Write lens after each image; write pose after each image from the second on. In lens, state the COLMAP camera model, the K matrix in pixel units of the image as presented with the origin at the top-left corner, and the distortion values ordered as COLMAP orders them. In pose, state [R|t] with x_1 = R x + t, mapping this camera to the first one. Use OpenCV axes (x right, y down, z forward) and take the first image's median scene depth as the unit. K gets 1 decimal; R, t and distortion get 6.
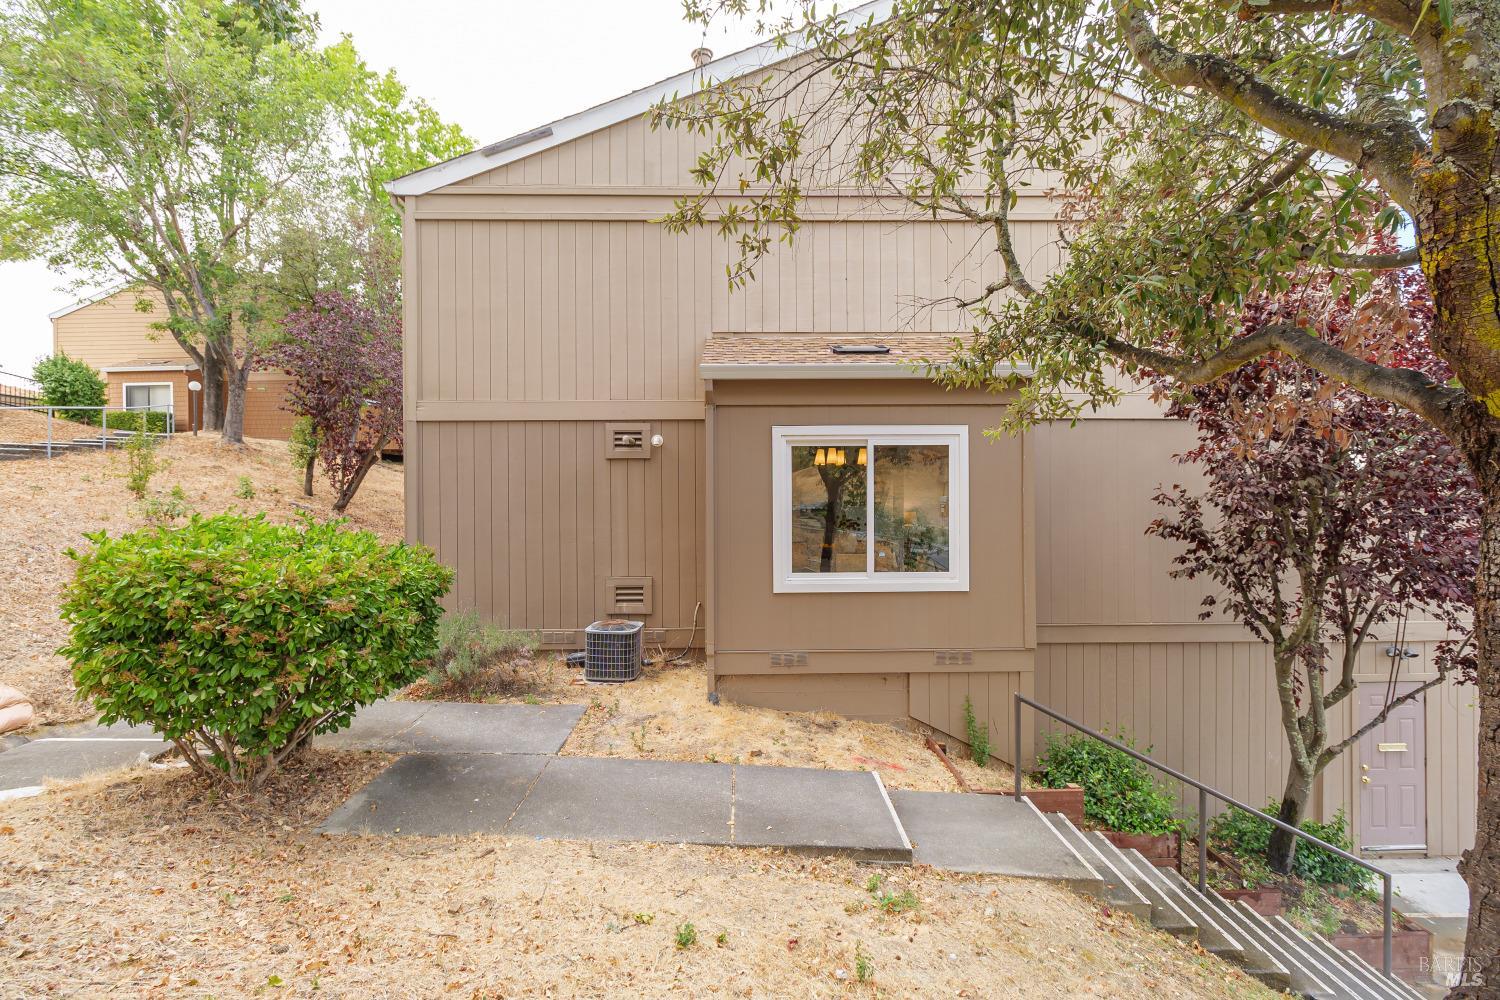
lens RADIAL K [[659.1, 0, 751.5], [0, 659.1, 506.2], [0, 0, 1]] dist [-0.000082, -0.000802]
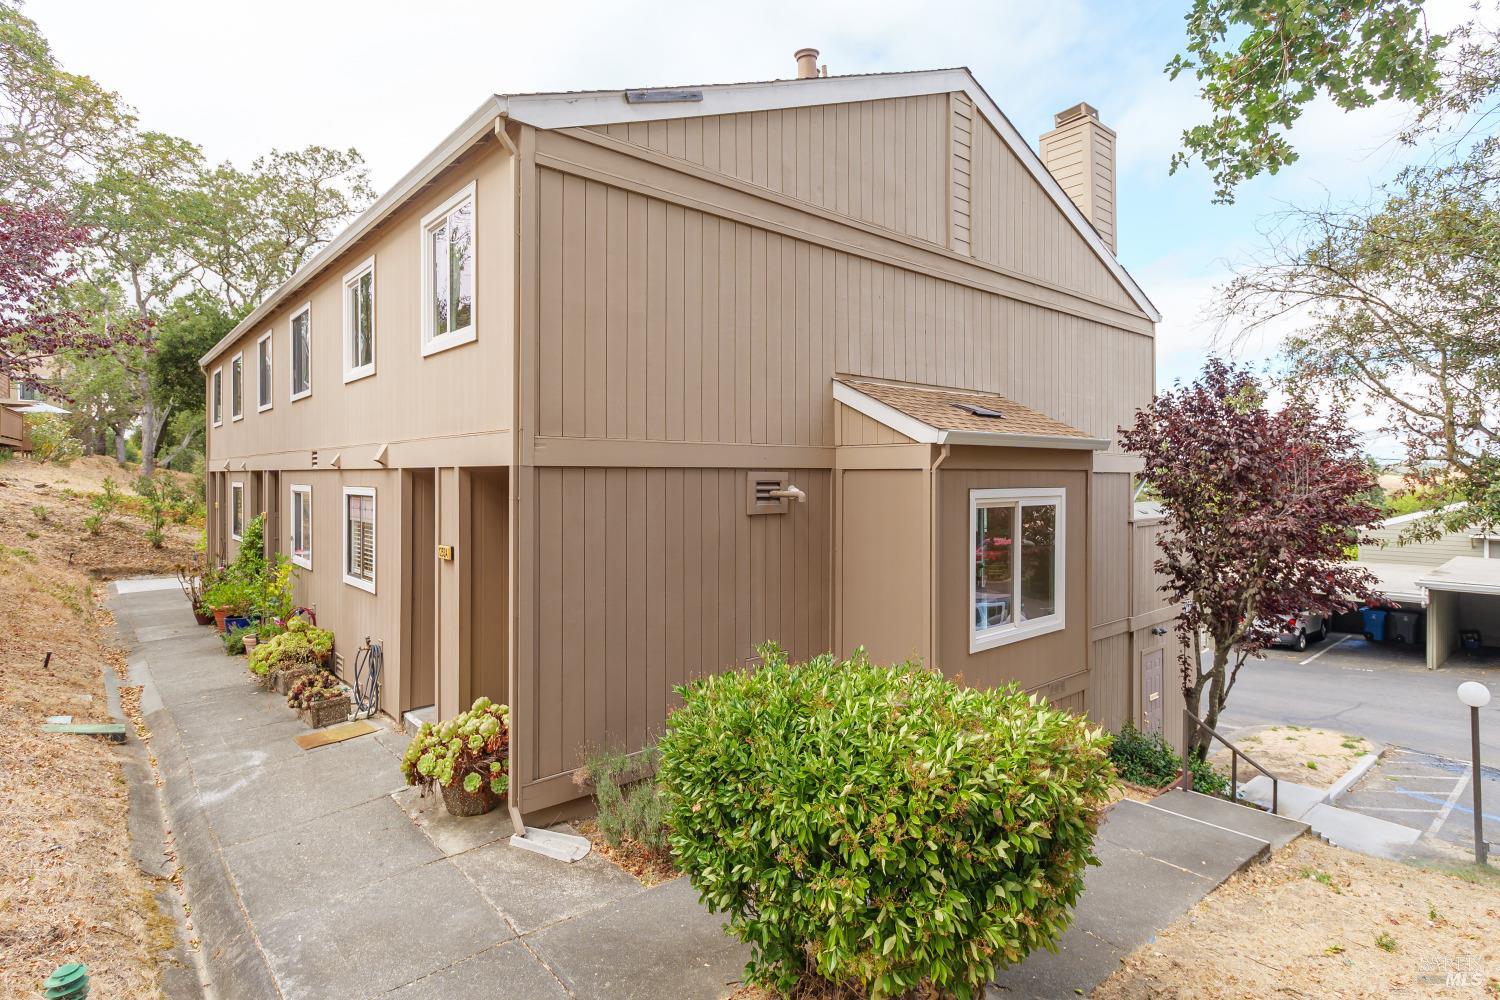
lens RADIAL K [[778.9, 0, 750.4], [0, 778.9, 485.4], [0, 0, 1]] dist [-0.002673, -0.000259]
pose [[0.760047, -0.004429, 0.649853, -0.849603], [0.000491, 0.999980, 0.006241, -0.115193], [-0.649867, -0.004425, 0.760035, 0.259537]]
